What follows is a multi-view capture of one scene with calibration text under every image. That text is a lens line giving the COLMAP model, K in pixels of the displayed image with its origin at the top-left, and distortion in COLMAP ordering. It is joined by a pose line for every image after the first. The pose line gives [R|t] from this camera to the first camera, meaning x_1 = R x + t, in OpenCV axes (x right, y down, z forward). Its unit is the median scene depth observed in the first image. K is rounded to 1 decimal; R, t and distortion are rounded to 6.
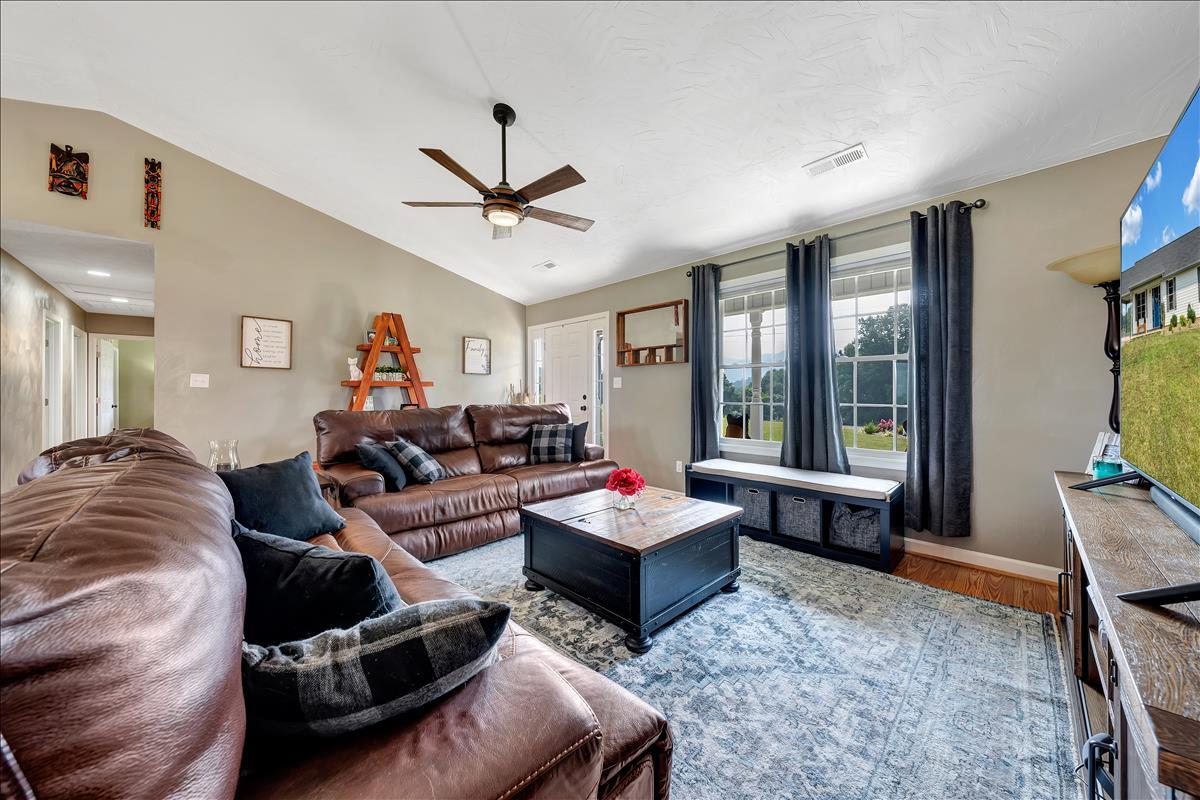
lens RADIAL K [[416.2, 0, 601.4], [0, 416.2, 390.6], [0, 0, 1]] dist [-0.005655, 0.000180]
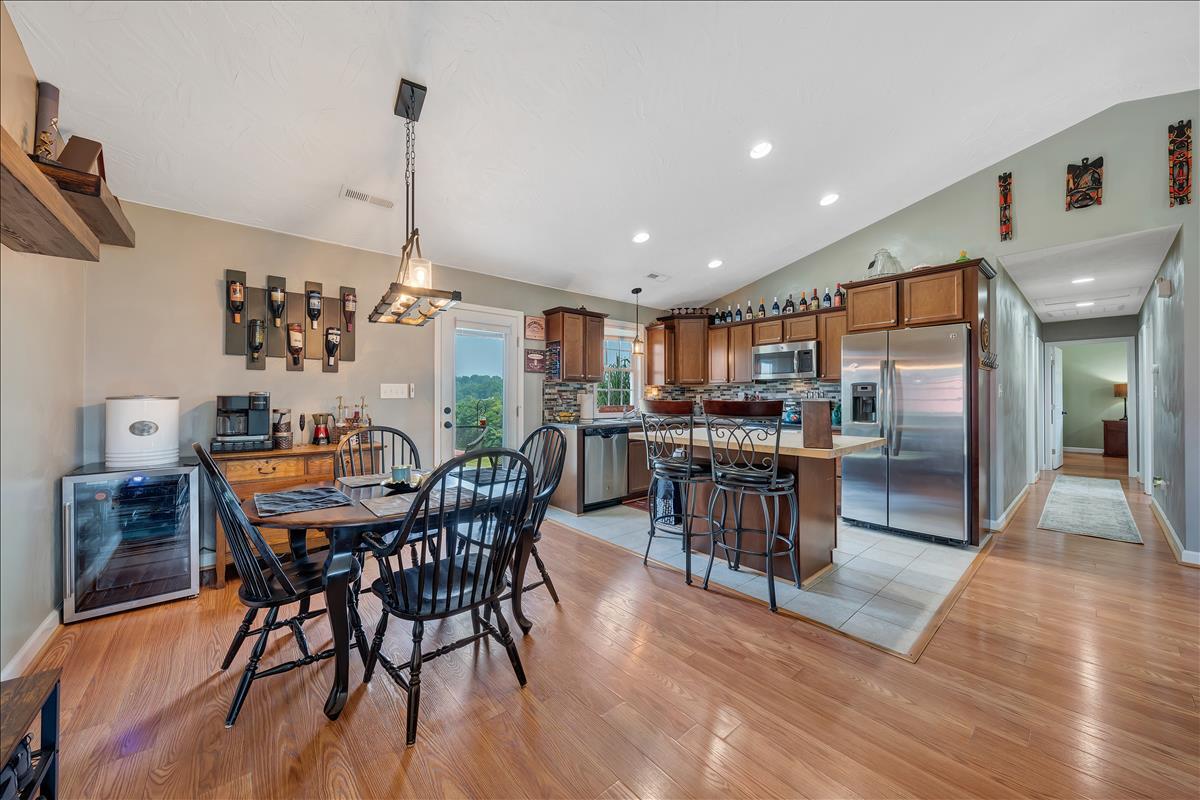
lens RADIAL K [[427.5, 0, 601.3], [0, 427.5, 396.2], [0, 0, 1]] dist [-0.000885, 0.000008]
pose [[-0.059853, -0.000349, -0.998207, -0.186291], [0.008071, 0.999967, -0.000833, -0.022983], [0.998175, -0.008107, -0.059848, -0.119705]]
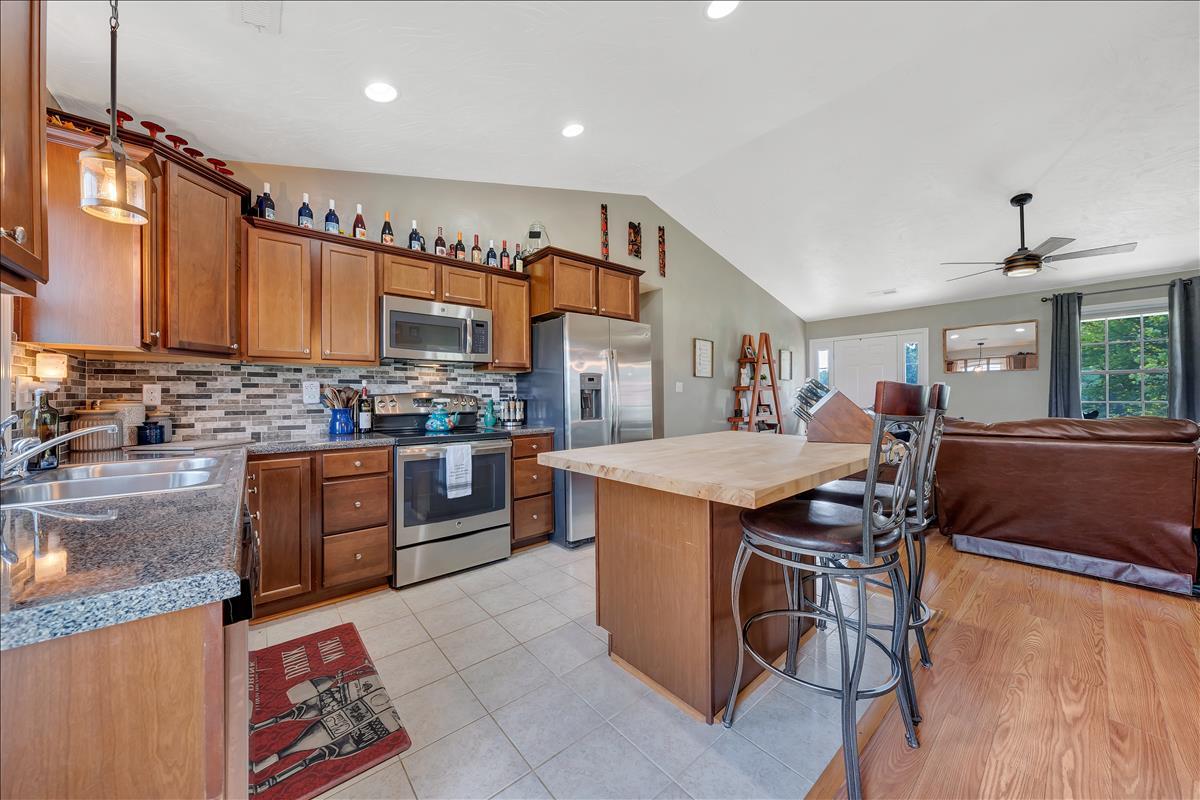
lens RADIAL K [[417.2, 0, 600.8], [0, 417.2, 394.7], [0, 0, 1]] dist [-0.002524, -0.000015]
pose [[0.997598, -0.005522, -0.069052, -1.337153], [0.005818, 0.999975, 0.004078, -0.008122], [0.069028, -0.004470, 0.997605, -0.445516]]
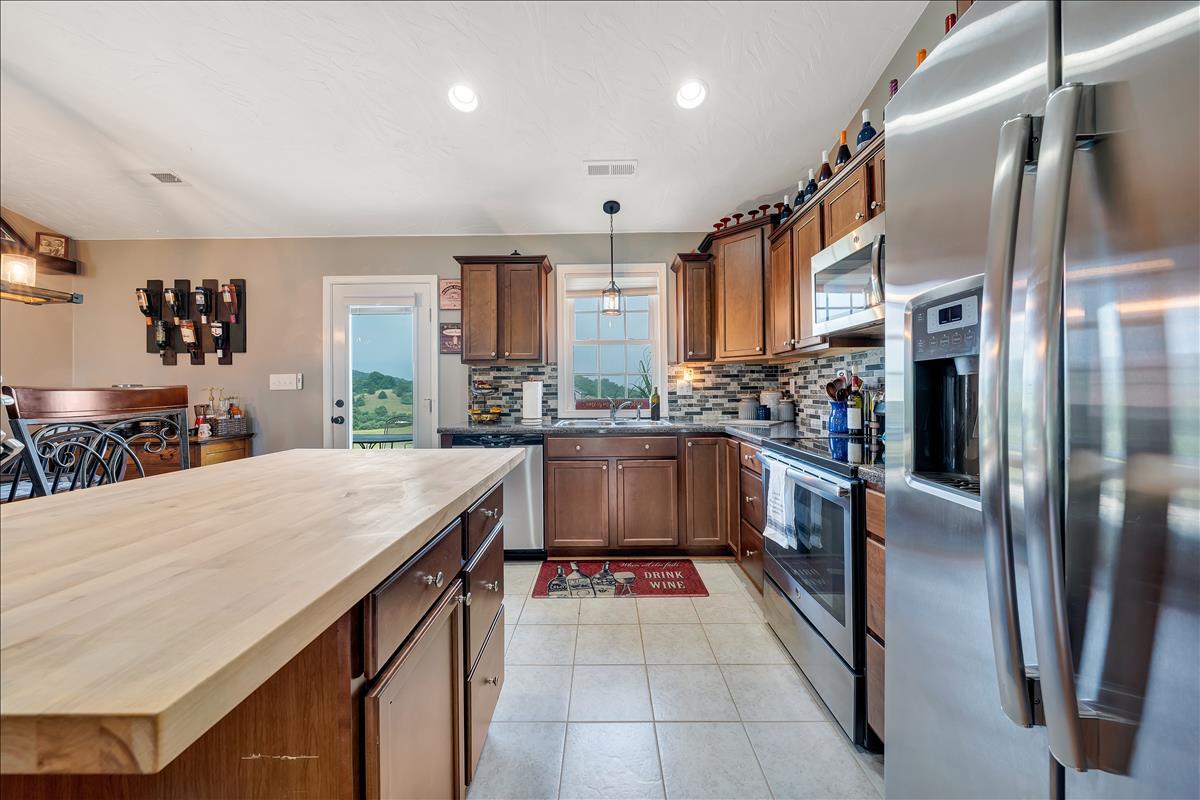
lens RADIAL K [[416.2, 0, 601.4], [0, 416.2, 390.6], [0, 0, 1]] dist [-0.005655, 0.000180]
pose [[-0.706724, 0.006722, -0.707457, -1.138013], [0.015880, 0.999854, -0.006363, -0.000678], [0.707311, -0.015731, -0.706728, 0.572749]]
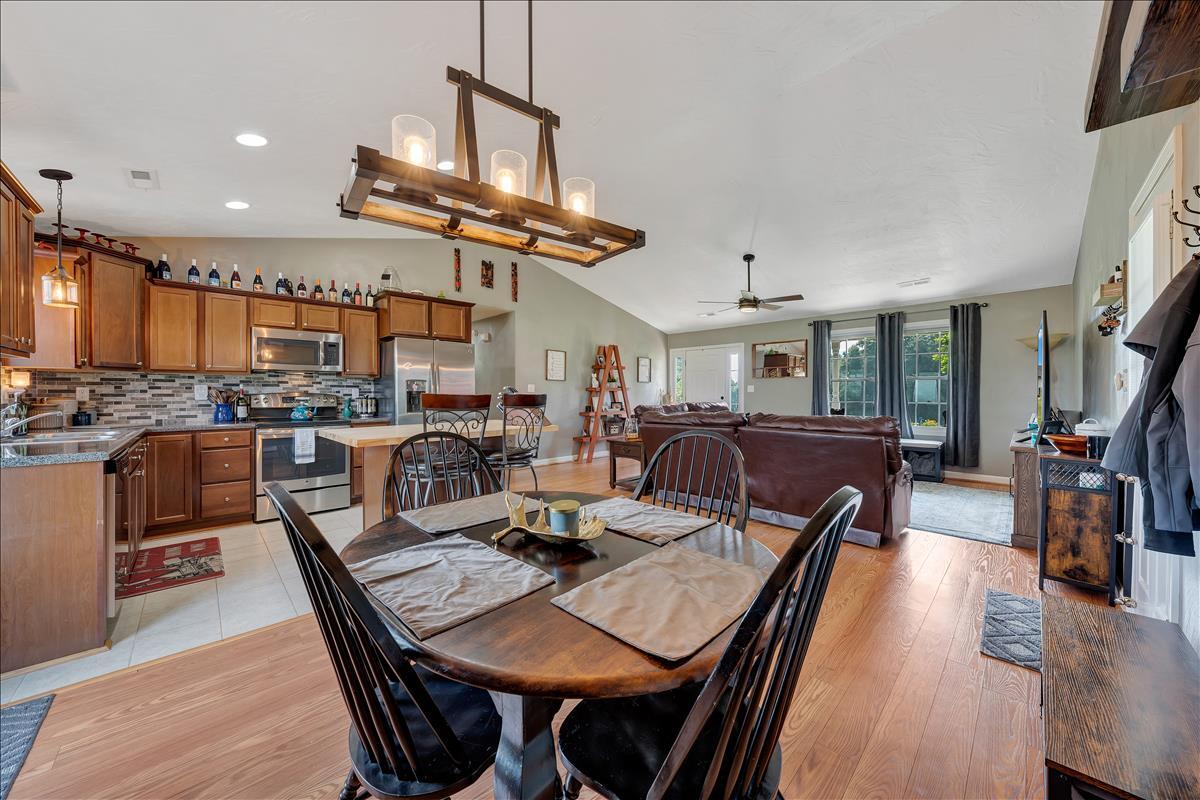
lens RADIAL K [[417.2, 0, 600.8], [0, 417.2, 394.7], [0, 0, 1]] dist [-0.002524, -0.000015]
pose [[0.999998, 0.001508, -0.001440, -0.800868], [-0.001490, 0.999919, 0.012648, -0.023612], [0.001459, -0.012645, 0.999919, -0.869175]]
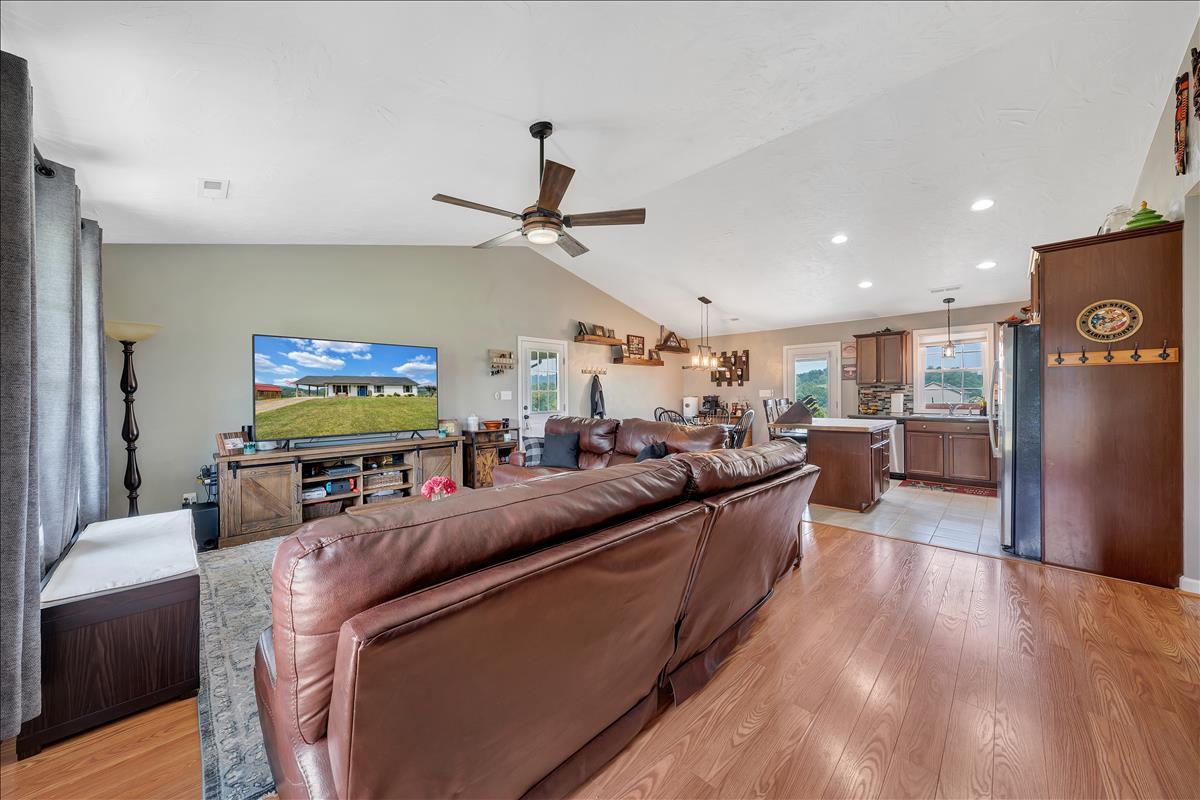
lens RADIAL K [[417.2, 0, 600.8], [0, 417.2, 394.7], [0, 0, 1]] dist [-0.002524, -0.000015]
pose [[-0.999637, 0.010749, -0.024701, -0.289599], [0.010947, 0.999909, -0.007890, -0.026252], [0.024614, -0.008158, -0.999664, 1.670756]]
